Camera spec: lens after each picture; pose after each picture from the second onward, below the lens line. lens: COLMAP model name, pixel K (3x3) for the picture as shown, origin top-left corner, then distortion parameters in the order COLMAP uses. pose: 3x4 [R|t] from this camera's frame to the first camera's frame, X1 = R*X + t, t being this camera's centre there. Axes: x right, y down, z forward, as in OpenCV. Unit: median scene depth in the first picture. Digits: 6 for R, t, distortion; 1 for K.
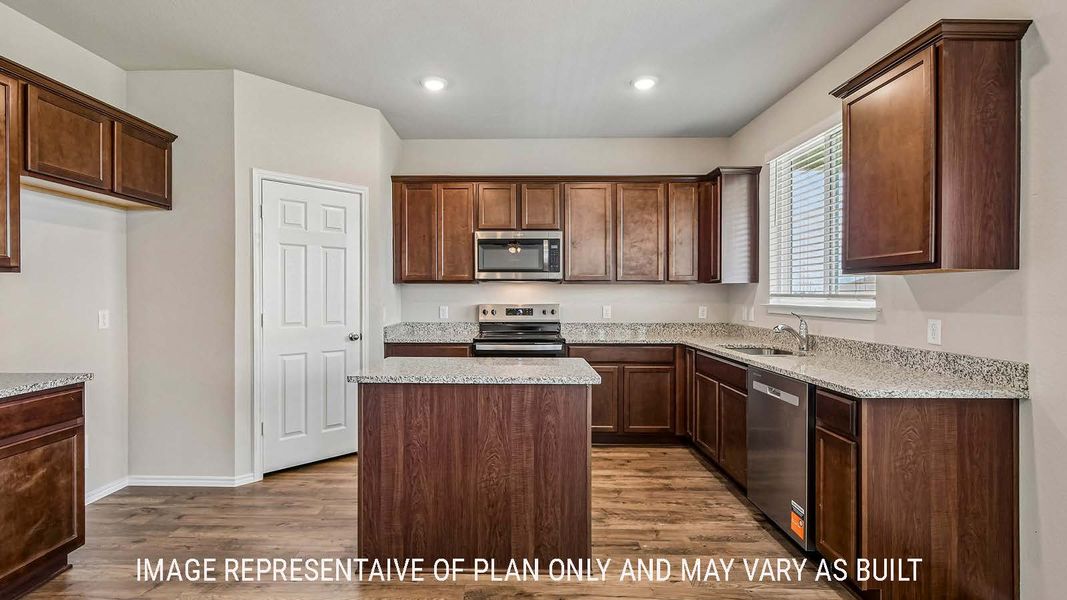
lens RADIAL K [[512.0, 0, 511.3], [0, 512.0, 299.2], [0, 0, 1]] dist [0.002727, -0.004903]
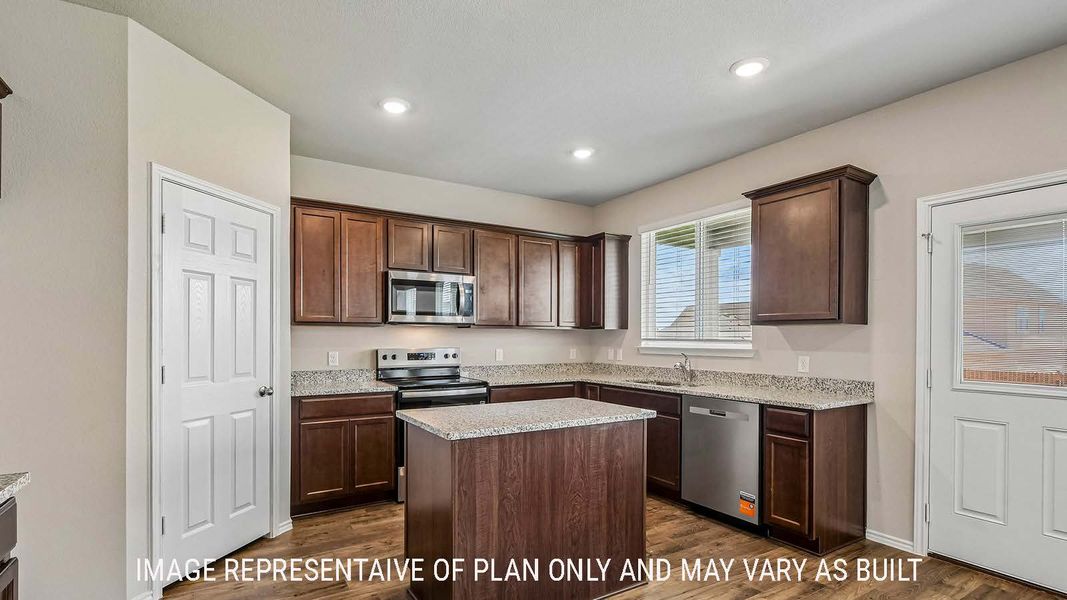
lens RADIAL K [[498.7, 0, 538.8], [0, 498.7, 342.2], [0, 0, 1]] dist [-0.001991, -0.003438]
pose [[0.838250, -0.003782, 0.545273, -0.415180], [0.003288, 0.999993, 0.001881, -0.004405], [-0.545277, 0.000217, 0.838256, 0.123754]]
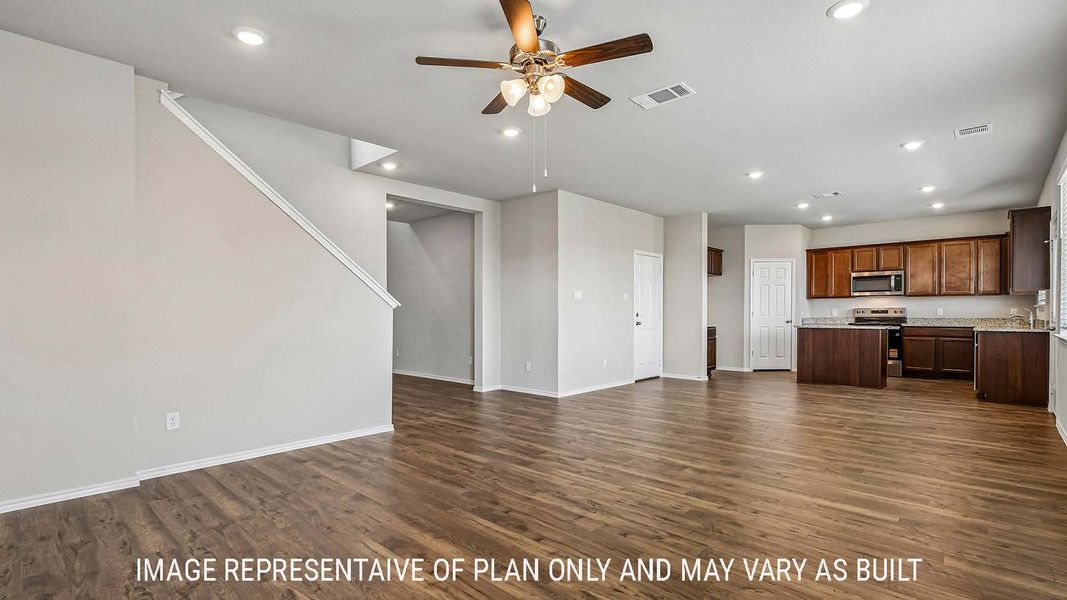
lens RADIAL K [[498.7, 0, 521.0], [0, 498.7, 319.7], [0, 0, 1]] dist [-0.001991, -0.003438]
pose [[0.743458, 0.004904, -0.668765, 0.356448], [-0.000221, 0.999975, 0.007088, 0.054740], [0.668783, -0.005122, 0.743440, -1.754237]]
